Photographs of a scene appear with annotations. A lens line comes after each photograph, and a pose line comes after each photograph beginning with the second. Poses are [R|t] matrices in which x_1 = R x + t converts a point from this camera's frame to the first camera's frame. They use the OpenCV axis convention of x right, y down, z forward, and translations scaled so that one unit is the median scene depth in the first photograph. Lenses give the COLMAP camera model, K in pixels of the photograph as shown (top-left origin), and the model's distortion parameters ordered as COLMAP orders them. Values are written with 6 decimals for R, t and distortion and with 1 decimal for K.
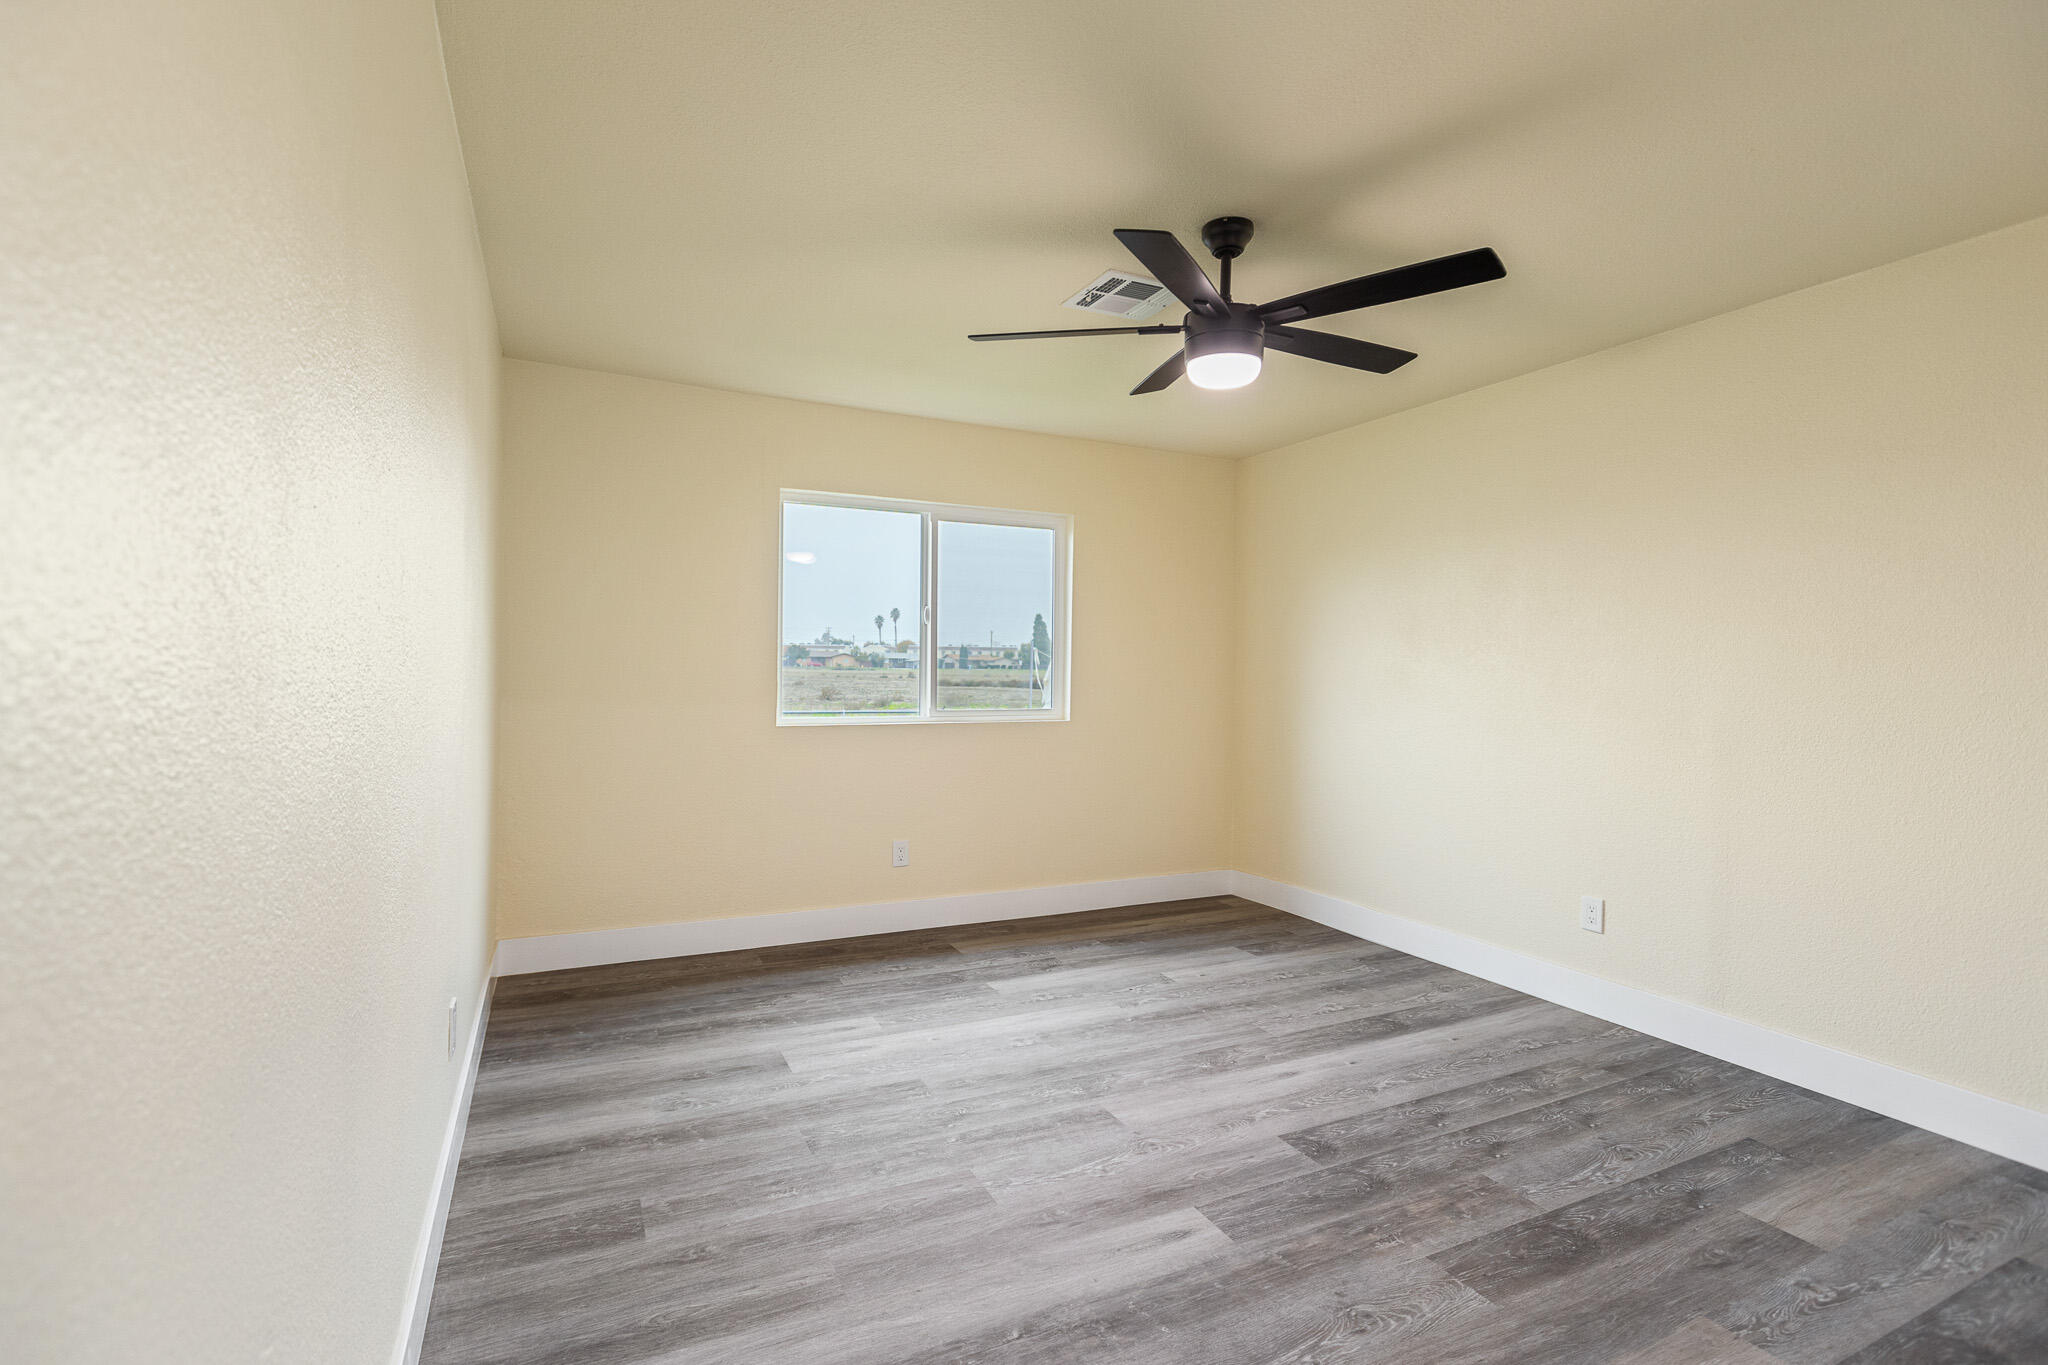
lens RADIAL K [[960.9, 0, 1030.0], [0, 960.9, 670.9], [0, 0, 1]] dist [0.000747, -0.000500]
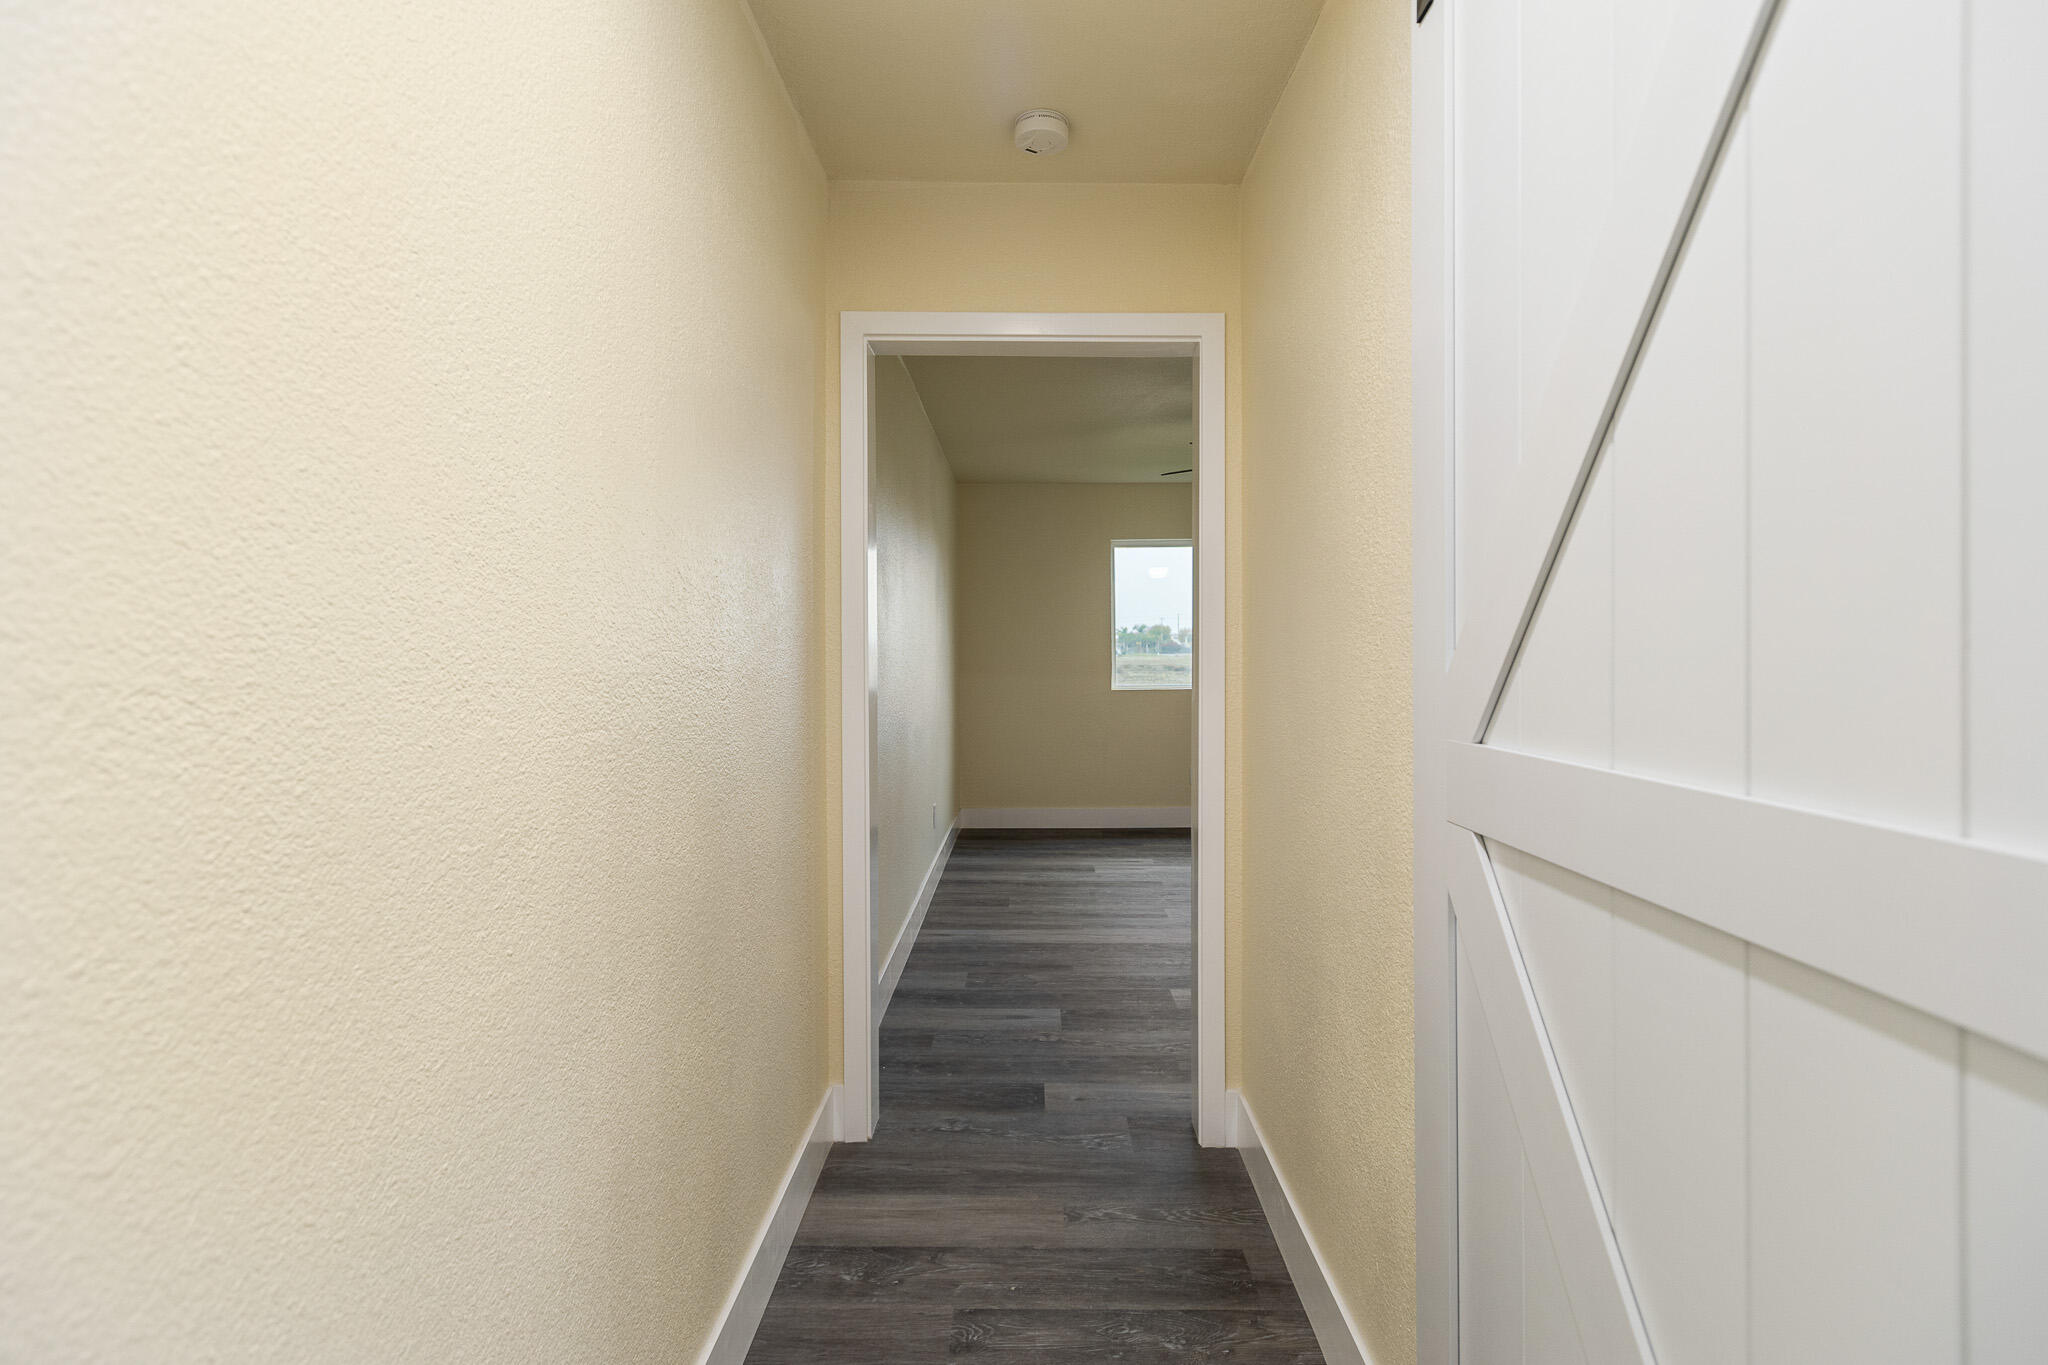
lens RADIAL K [[931.2, 0, 1027.2], [0, 931.2, 649.2], [0, 0, 1]] dist [0.000822, -0.000044]
pose [[0.899271, -0.018276, -0.437010, 0.471657], [0.015600, 0.999831, -0.009713, 0.007140], [0.437114, 0.001917, 0.899404, -0.738228]]
